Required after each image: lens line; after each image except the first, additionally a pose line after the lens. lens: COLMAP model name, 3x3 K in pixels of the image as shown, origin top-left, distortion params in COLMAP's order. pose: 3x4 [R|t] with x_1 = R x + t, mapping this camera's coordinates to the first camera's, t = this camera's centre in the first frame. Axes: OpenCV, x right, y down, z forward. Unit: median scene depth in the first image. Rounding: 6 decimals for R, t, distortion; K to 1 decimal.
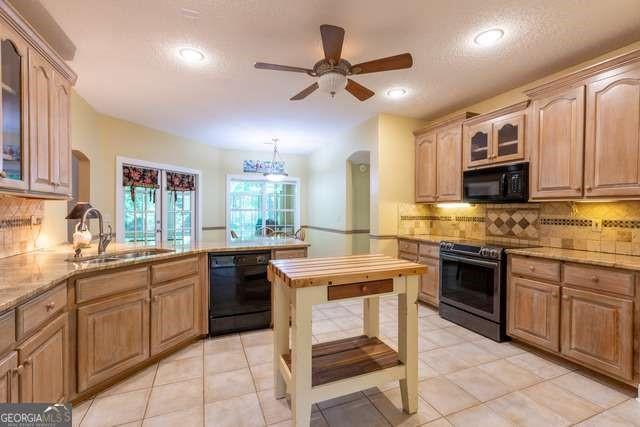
lens RADIAL K [[289.2, 0, 320.0], [0, 289.2, 213.5], [0, 0, 1]] dist [0.021364, -0.000008]
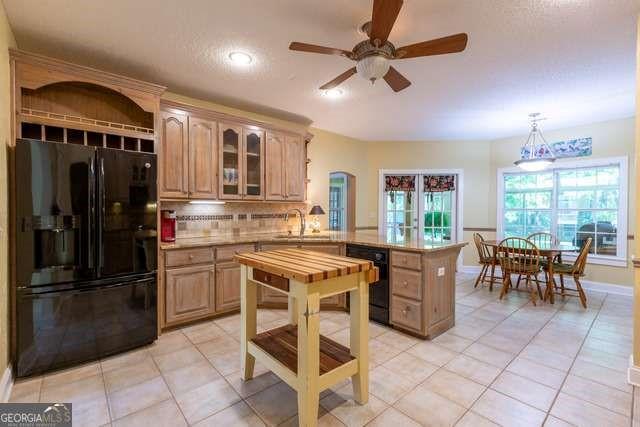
lens RADIAL K [[289.2, 0, 320.0], [0, 289.2, 213.5], [0, 0, 1]] dist [0.021364, -0.000008]
pose [[0.327541, 0.012173, -0.944758, 0.438519], [-0.013155, 0.999879, 0.008323, -0.001489], [0.944745, 0.009703, 0.327662, 0.283671]]
